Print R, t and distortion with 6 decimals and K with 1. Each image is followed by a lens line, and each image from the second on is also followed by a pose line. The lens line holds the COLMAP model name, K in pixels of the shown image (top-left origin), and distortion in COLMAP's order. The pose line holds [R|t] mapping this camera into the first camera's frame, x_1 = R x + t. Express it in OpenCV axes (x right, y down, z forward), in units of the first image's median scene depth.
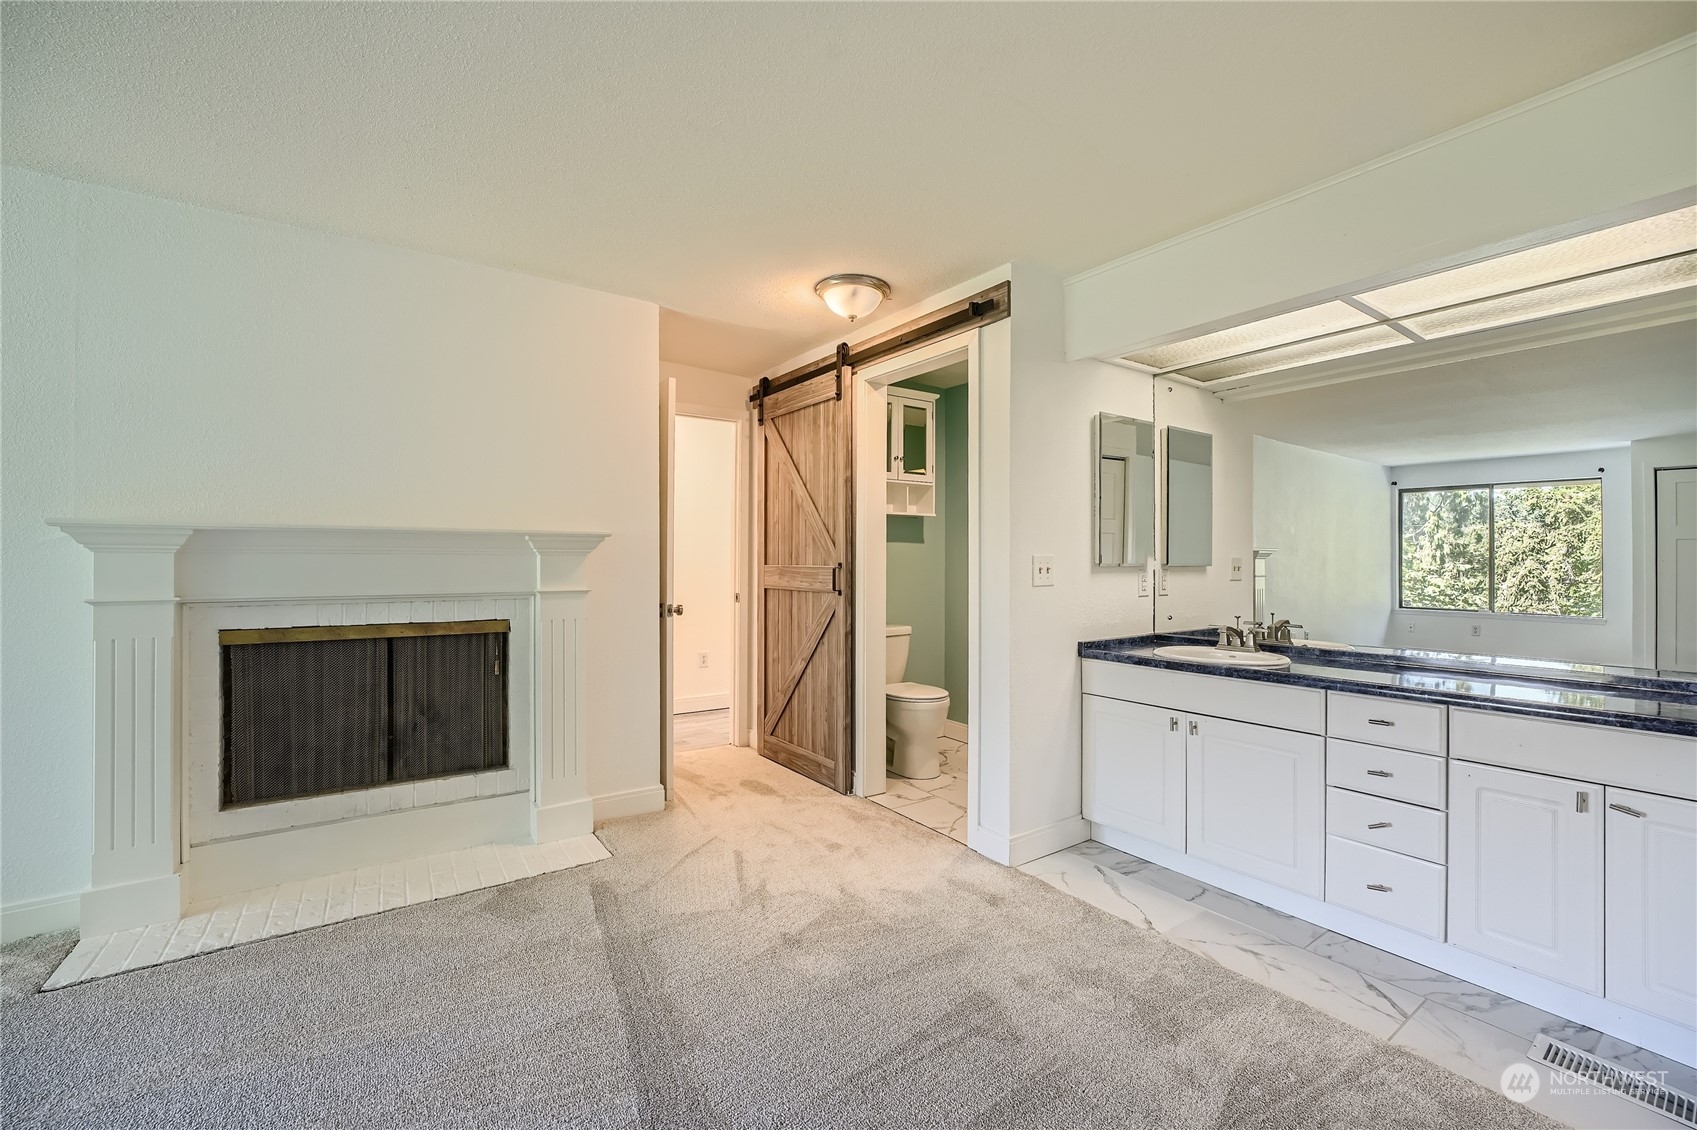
lens RADIAL K [[728.5, 0, 841.4], [0, 728.5, 560.1], [0, 0, 1]] dist [0.010820, 0.000367]
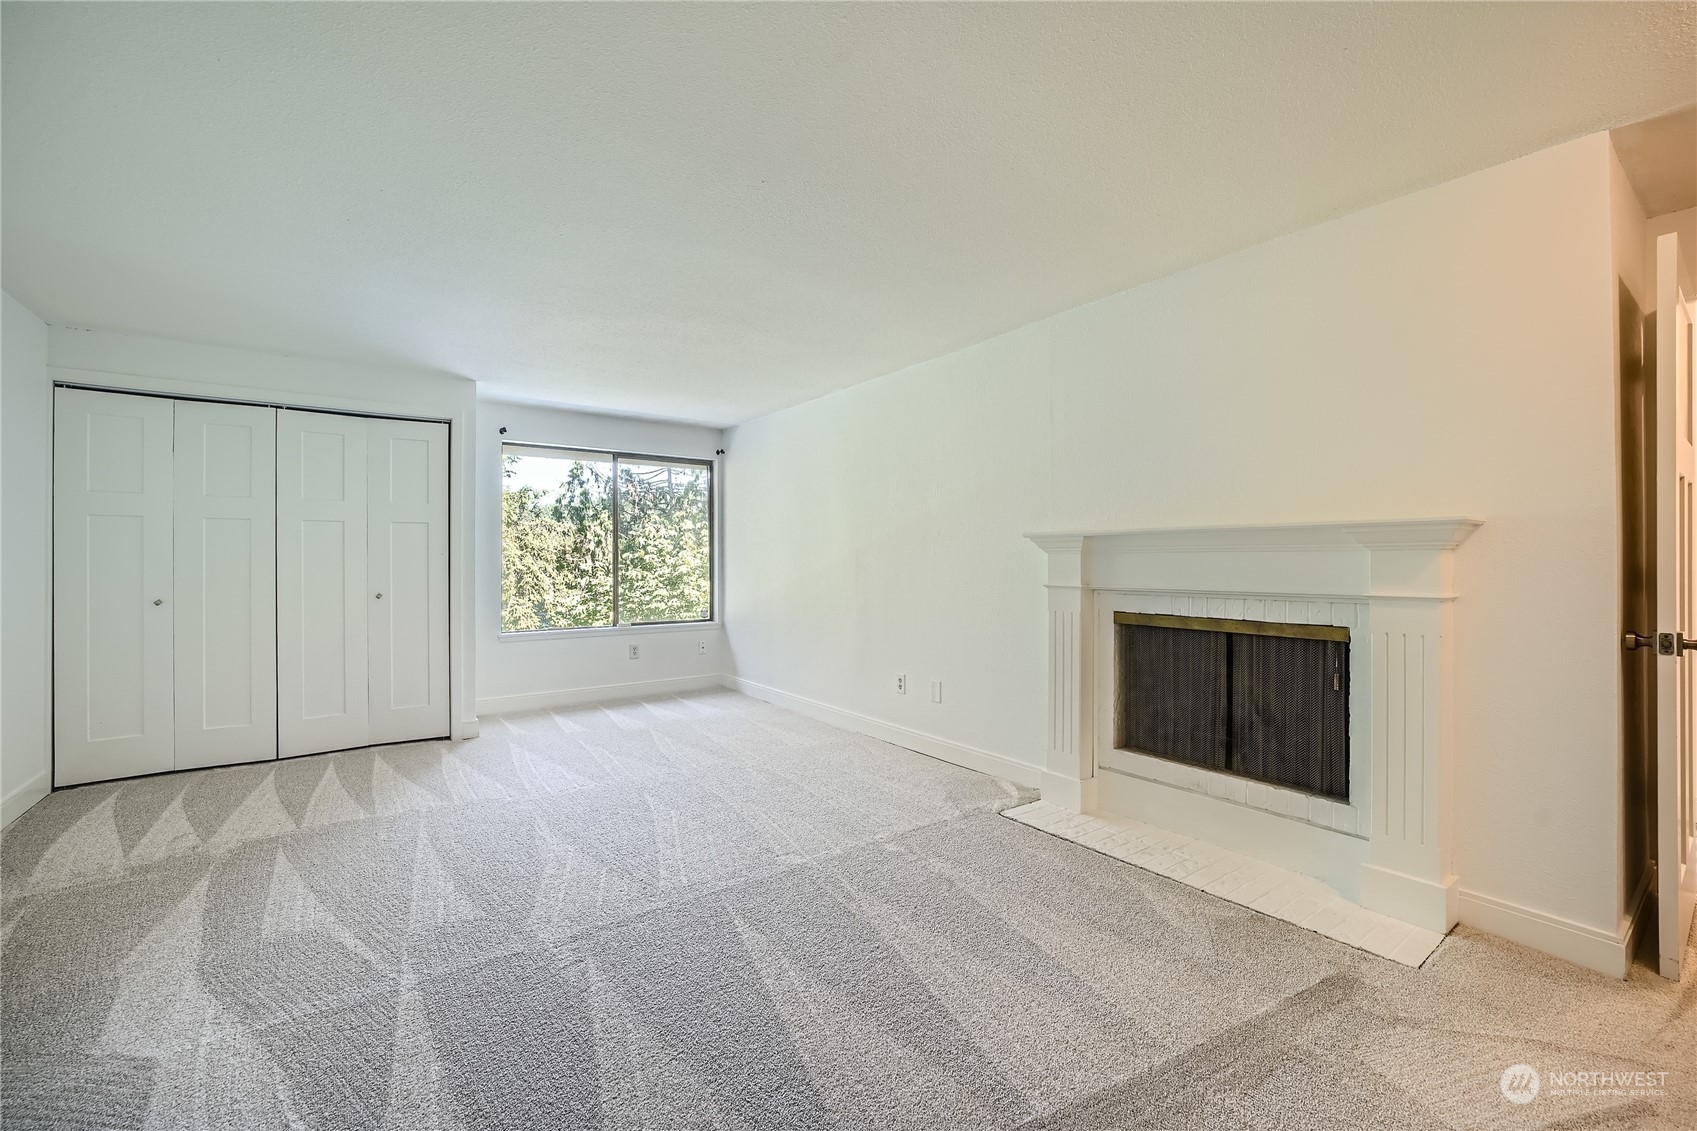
lens RADIAL K [[710.6, 0, 848.5], [0, 710.6, 565.5], [0, 0, 1]] dist [-0.000251, 0.000064]
pose [[0.038674, 0.001202, -0.999251, 0.369049], [-0.002722, 0.999996, 0.001097, 0.011191], [0.999248, 0.002678, 0.038677, 0.421192]]
